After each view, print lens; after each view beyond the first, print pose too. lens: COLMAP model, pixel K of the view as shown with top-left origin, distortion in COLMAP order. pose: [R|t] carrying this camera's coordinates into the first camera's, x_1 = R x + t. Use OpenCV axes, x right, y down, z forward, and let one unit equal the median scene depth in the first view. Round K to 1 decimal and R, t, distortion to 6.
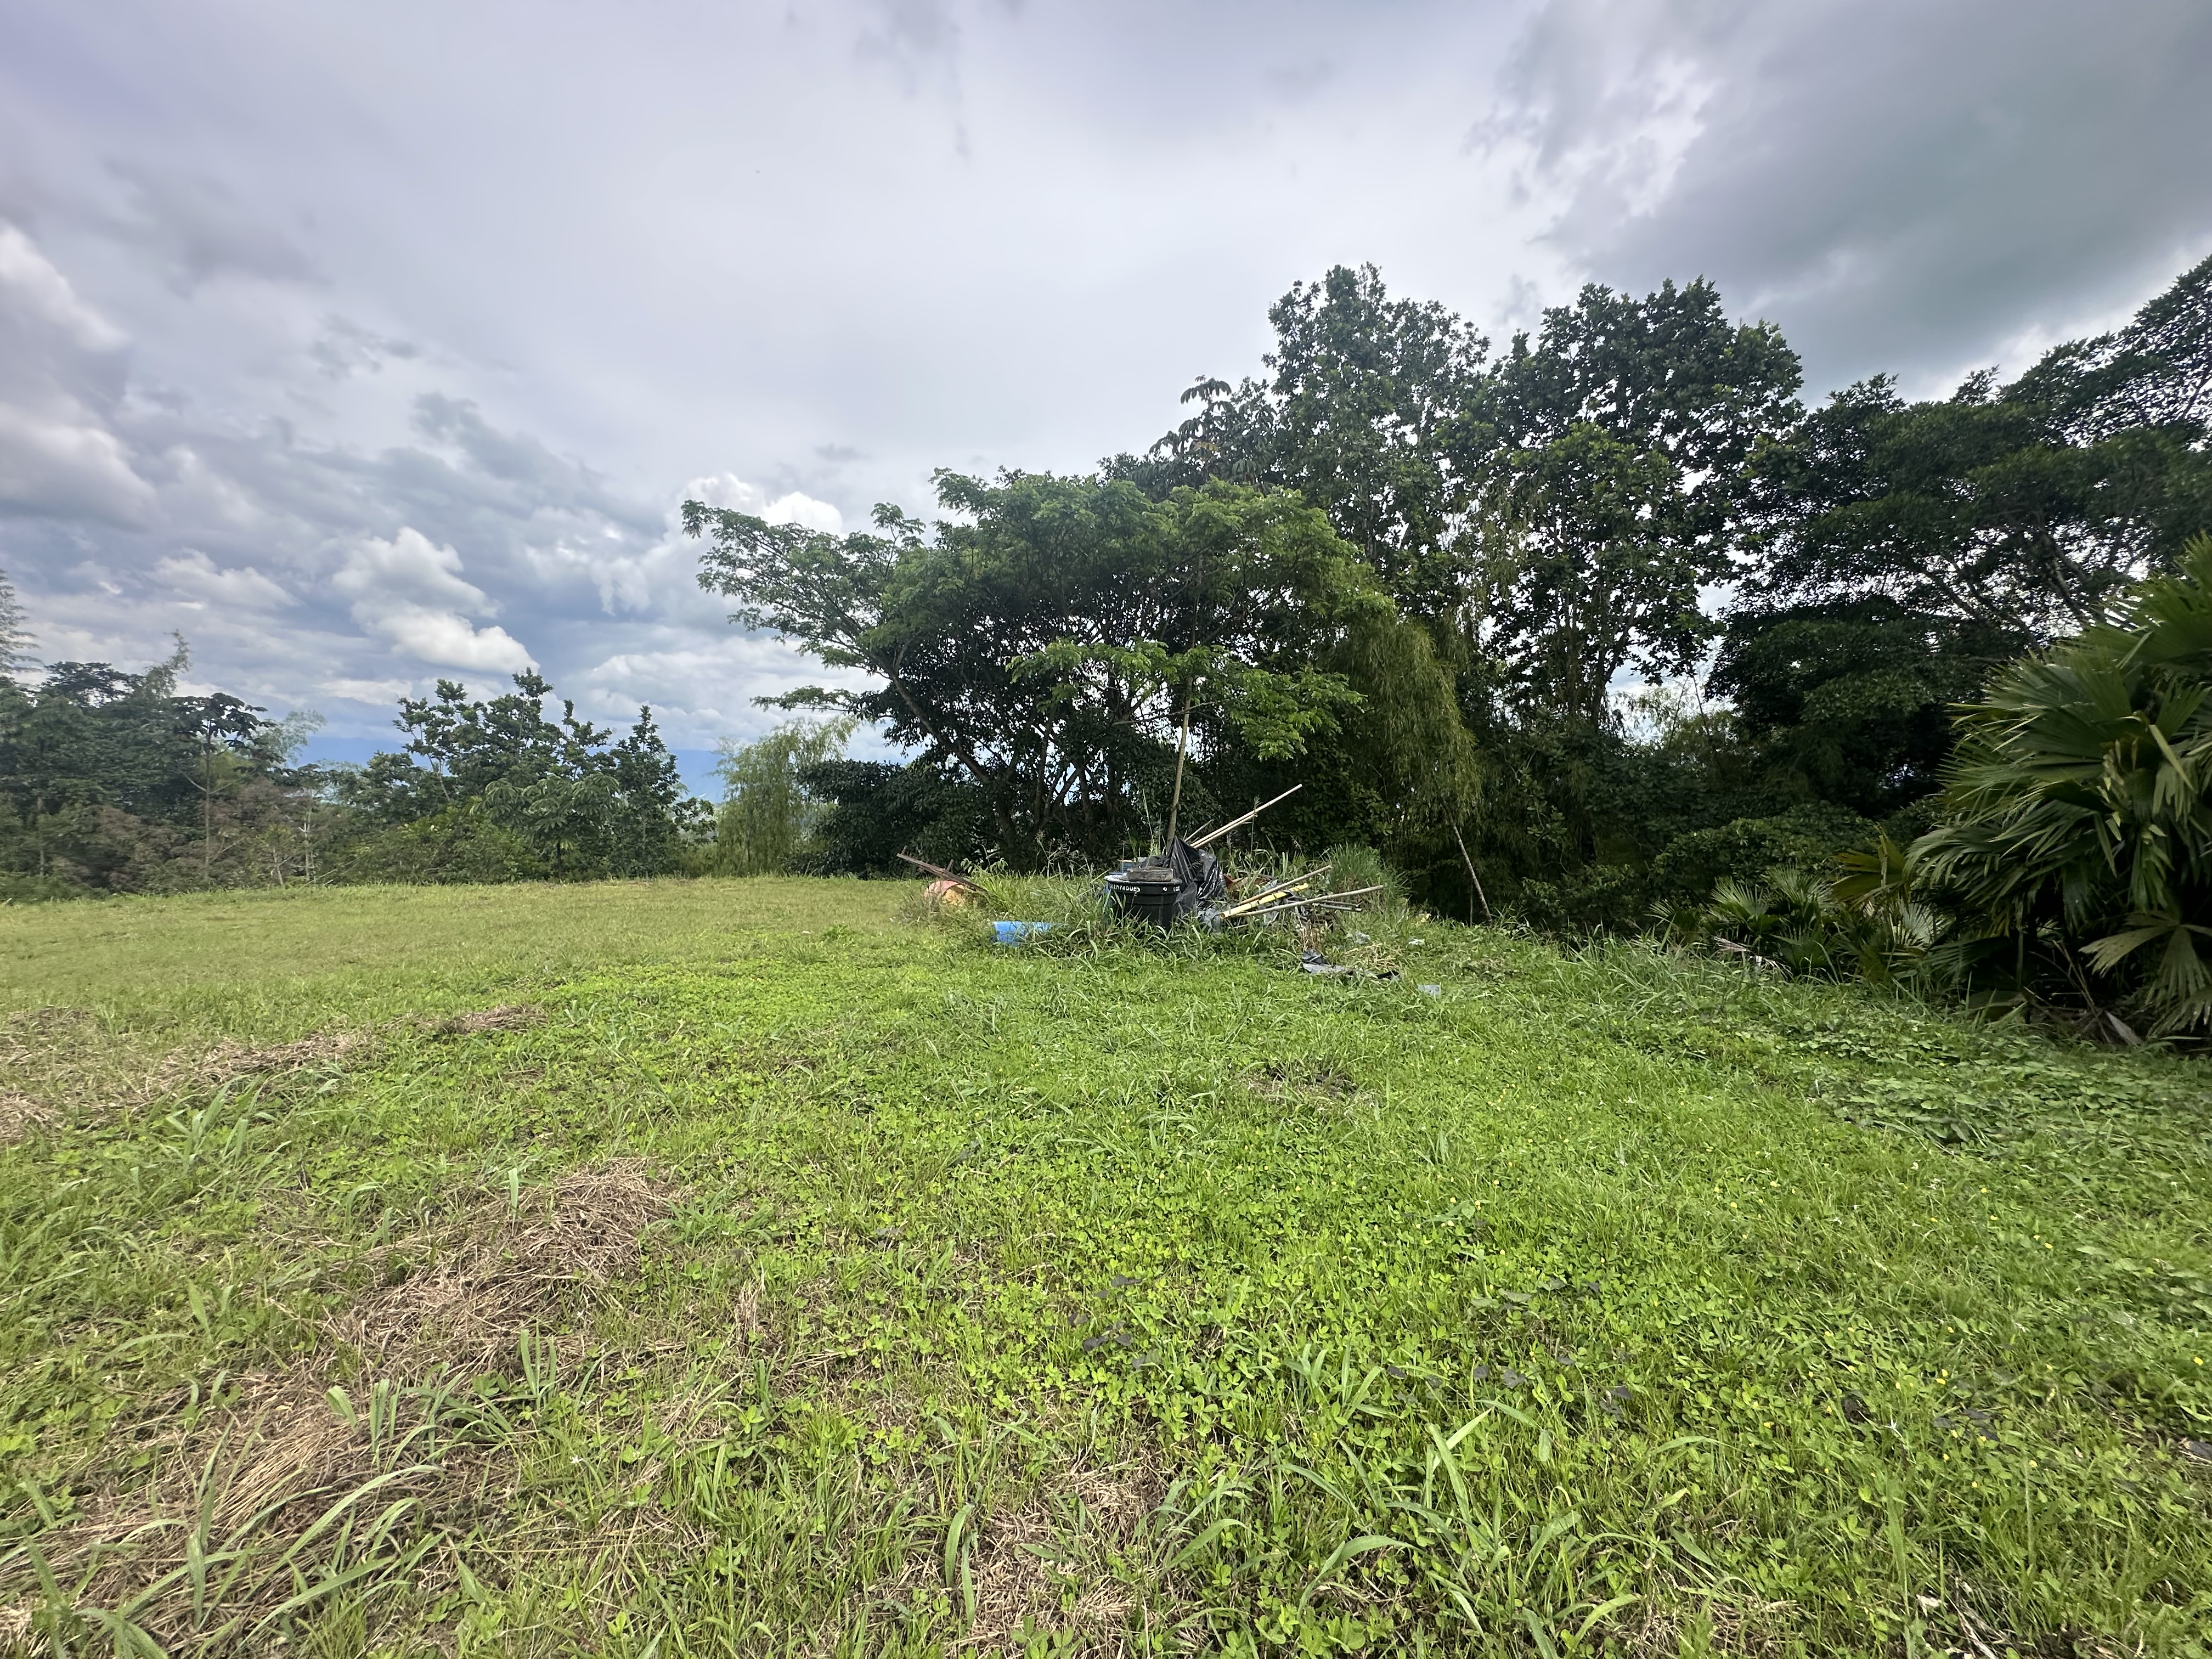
lens RADIAL K [[882.8, 0, 1109.8], [0, 882.8, 825.8], [0, 0, 1]] dist [-0.005369, 0.001466]
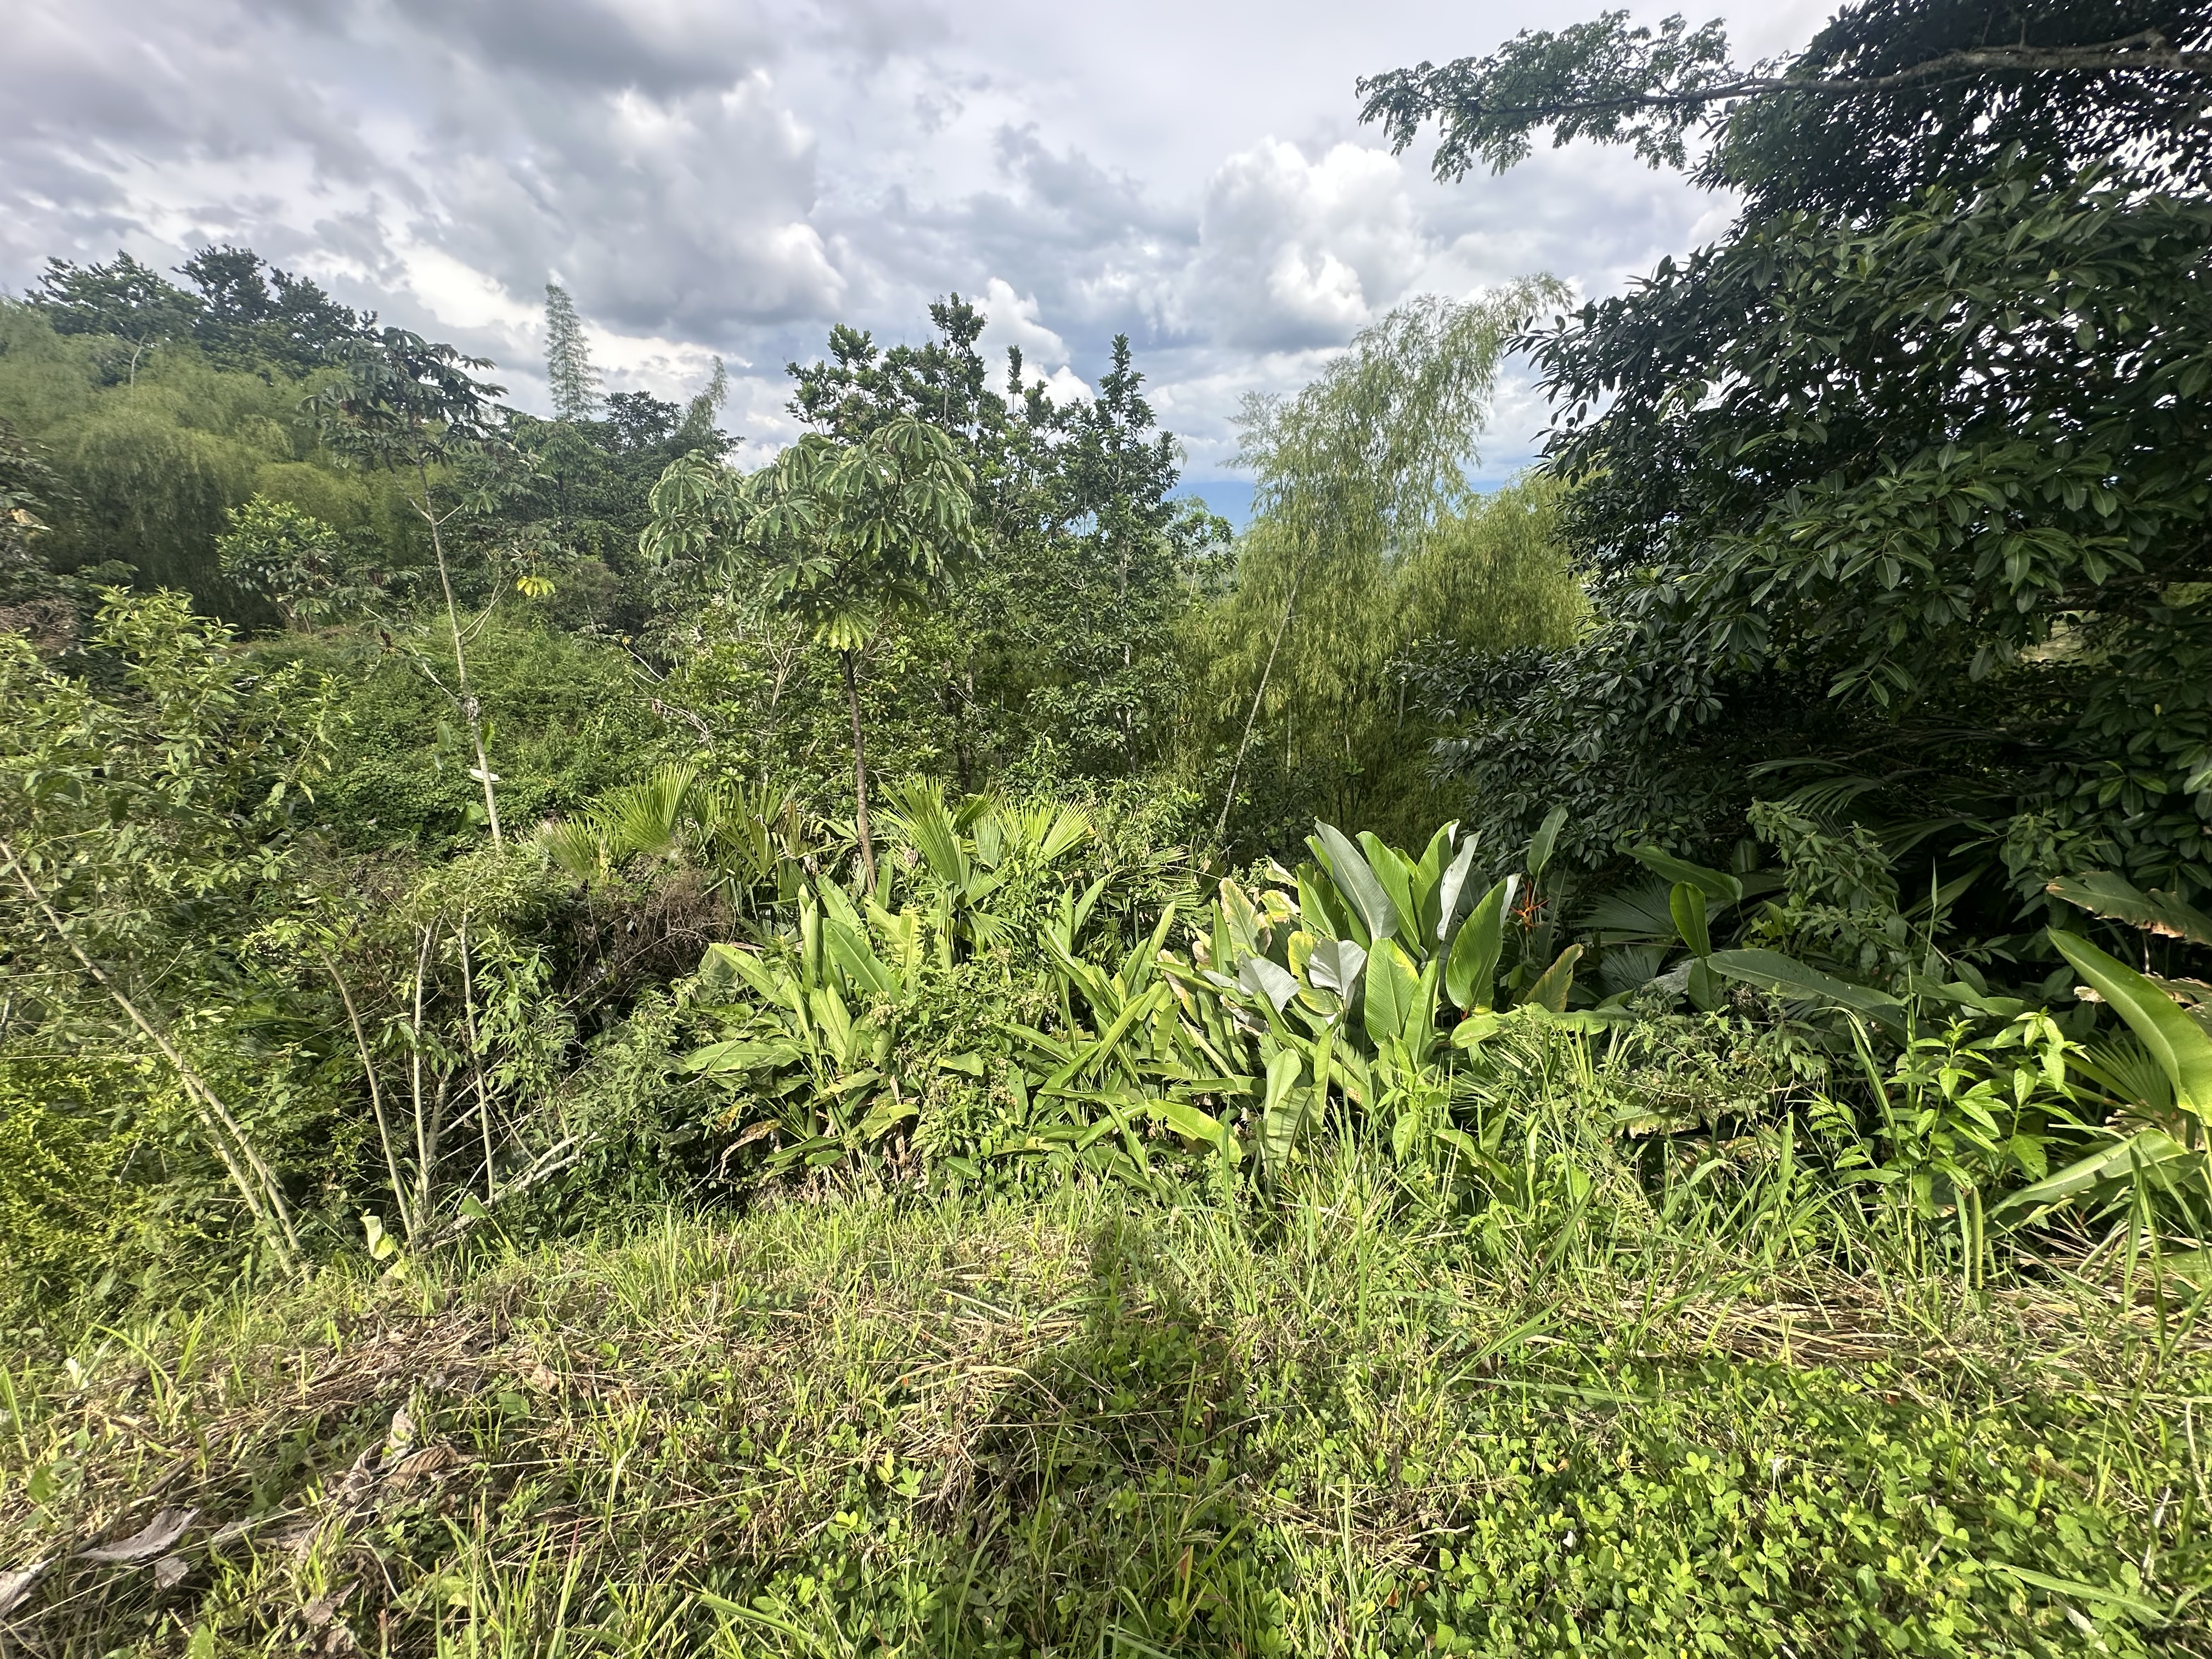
lens RADIAL K [[882.8, 0, 1108.1], [0, 882.8, 850.5], [0, 0, 1]] dist [-0.005369, 0.001466]
pose [[0.844829, 0.153419, -0.512568, -0.289400], [0.016668, 0.949995, 0.311820, -0.005097], [0.534777, -0.271978, 0.800026, 0.664609]]
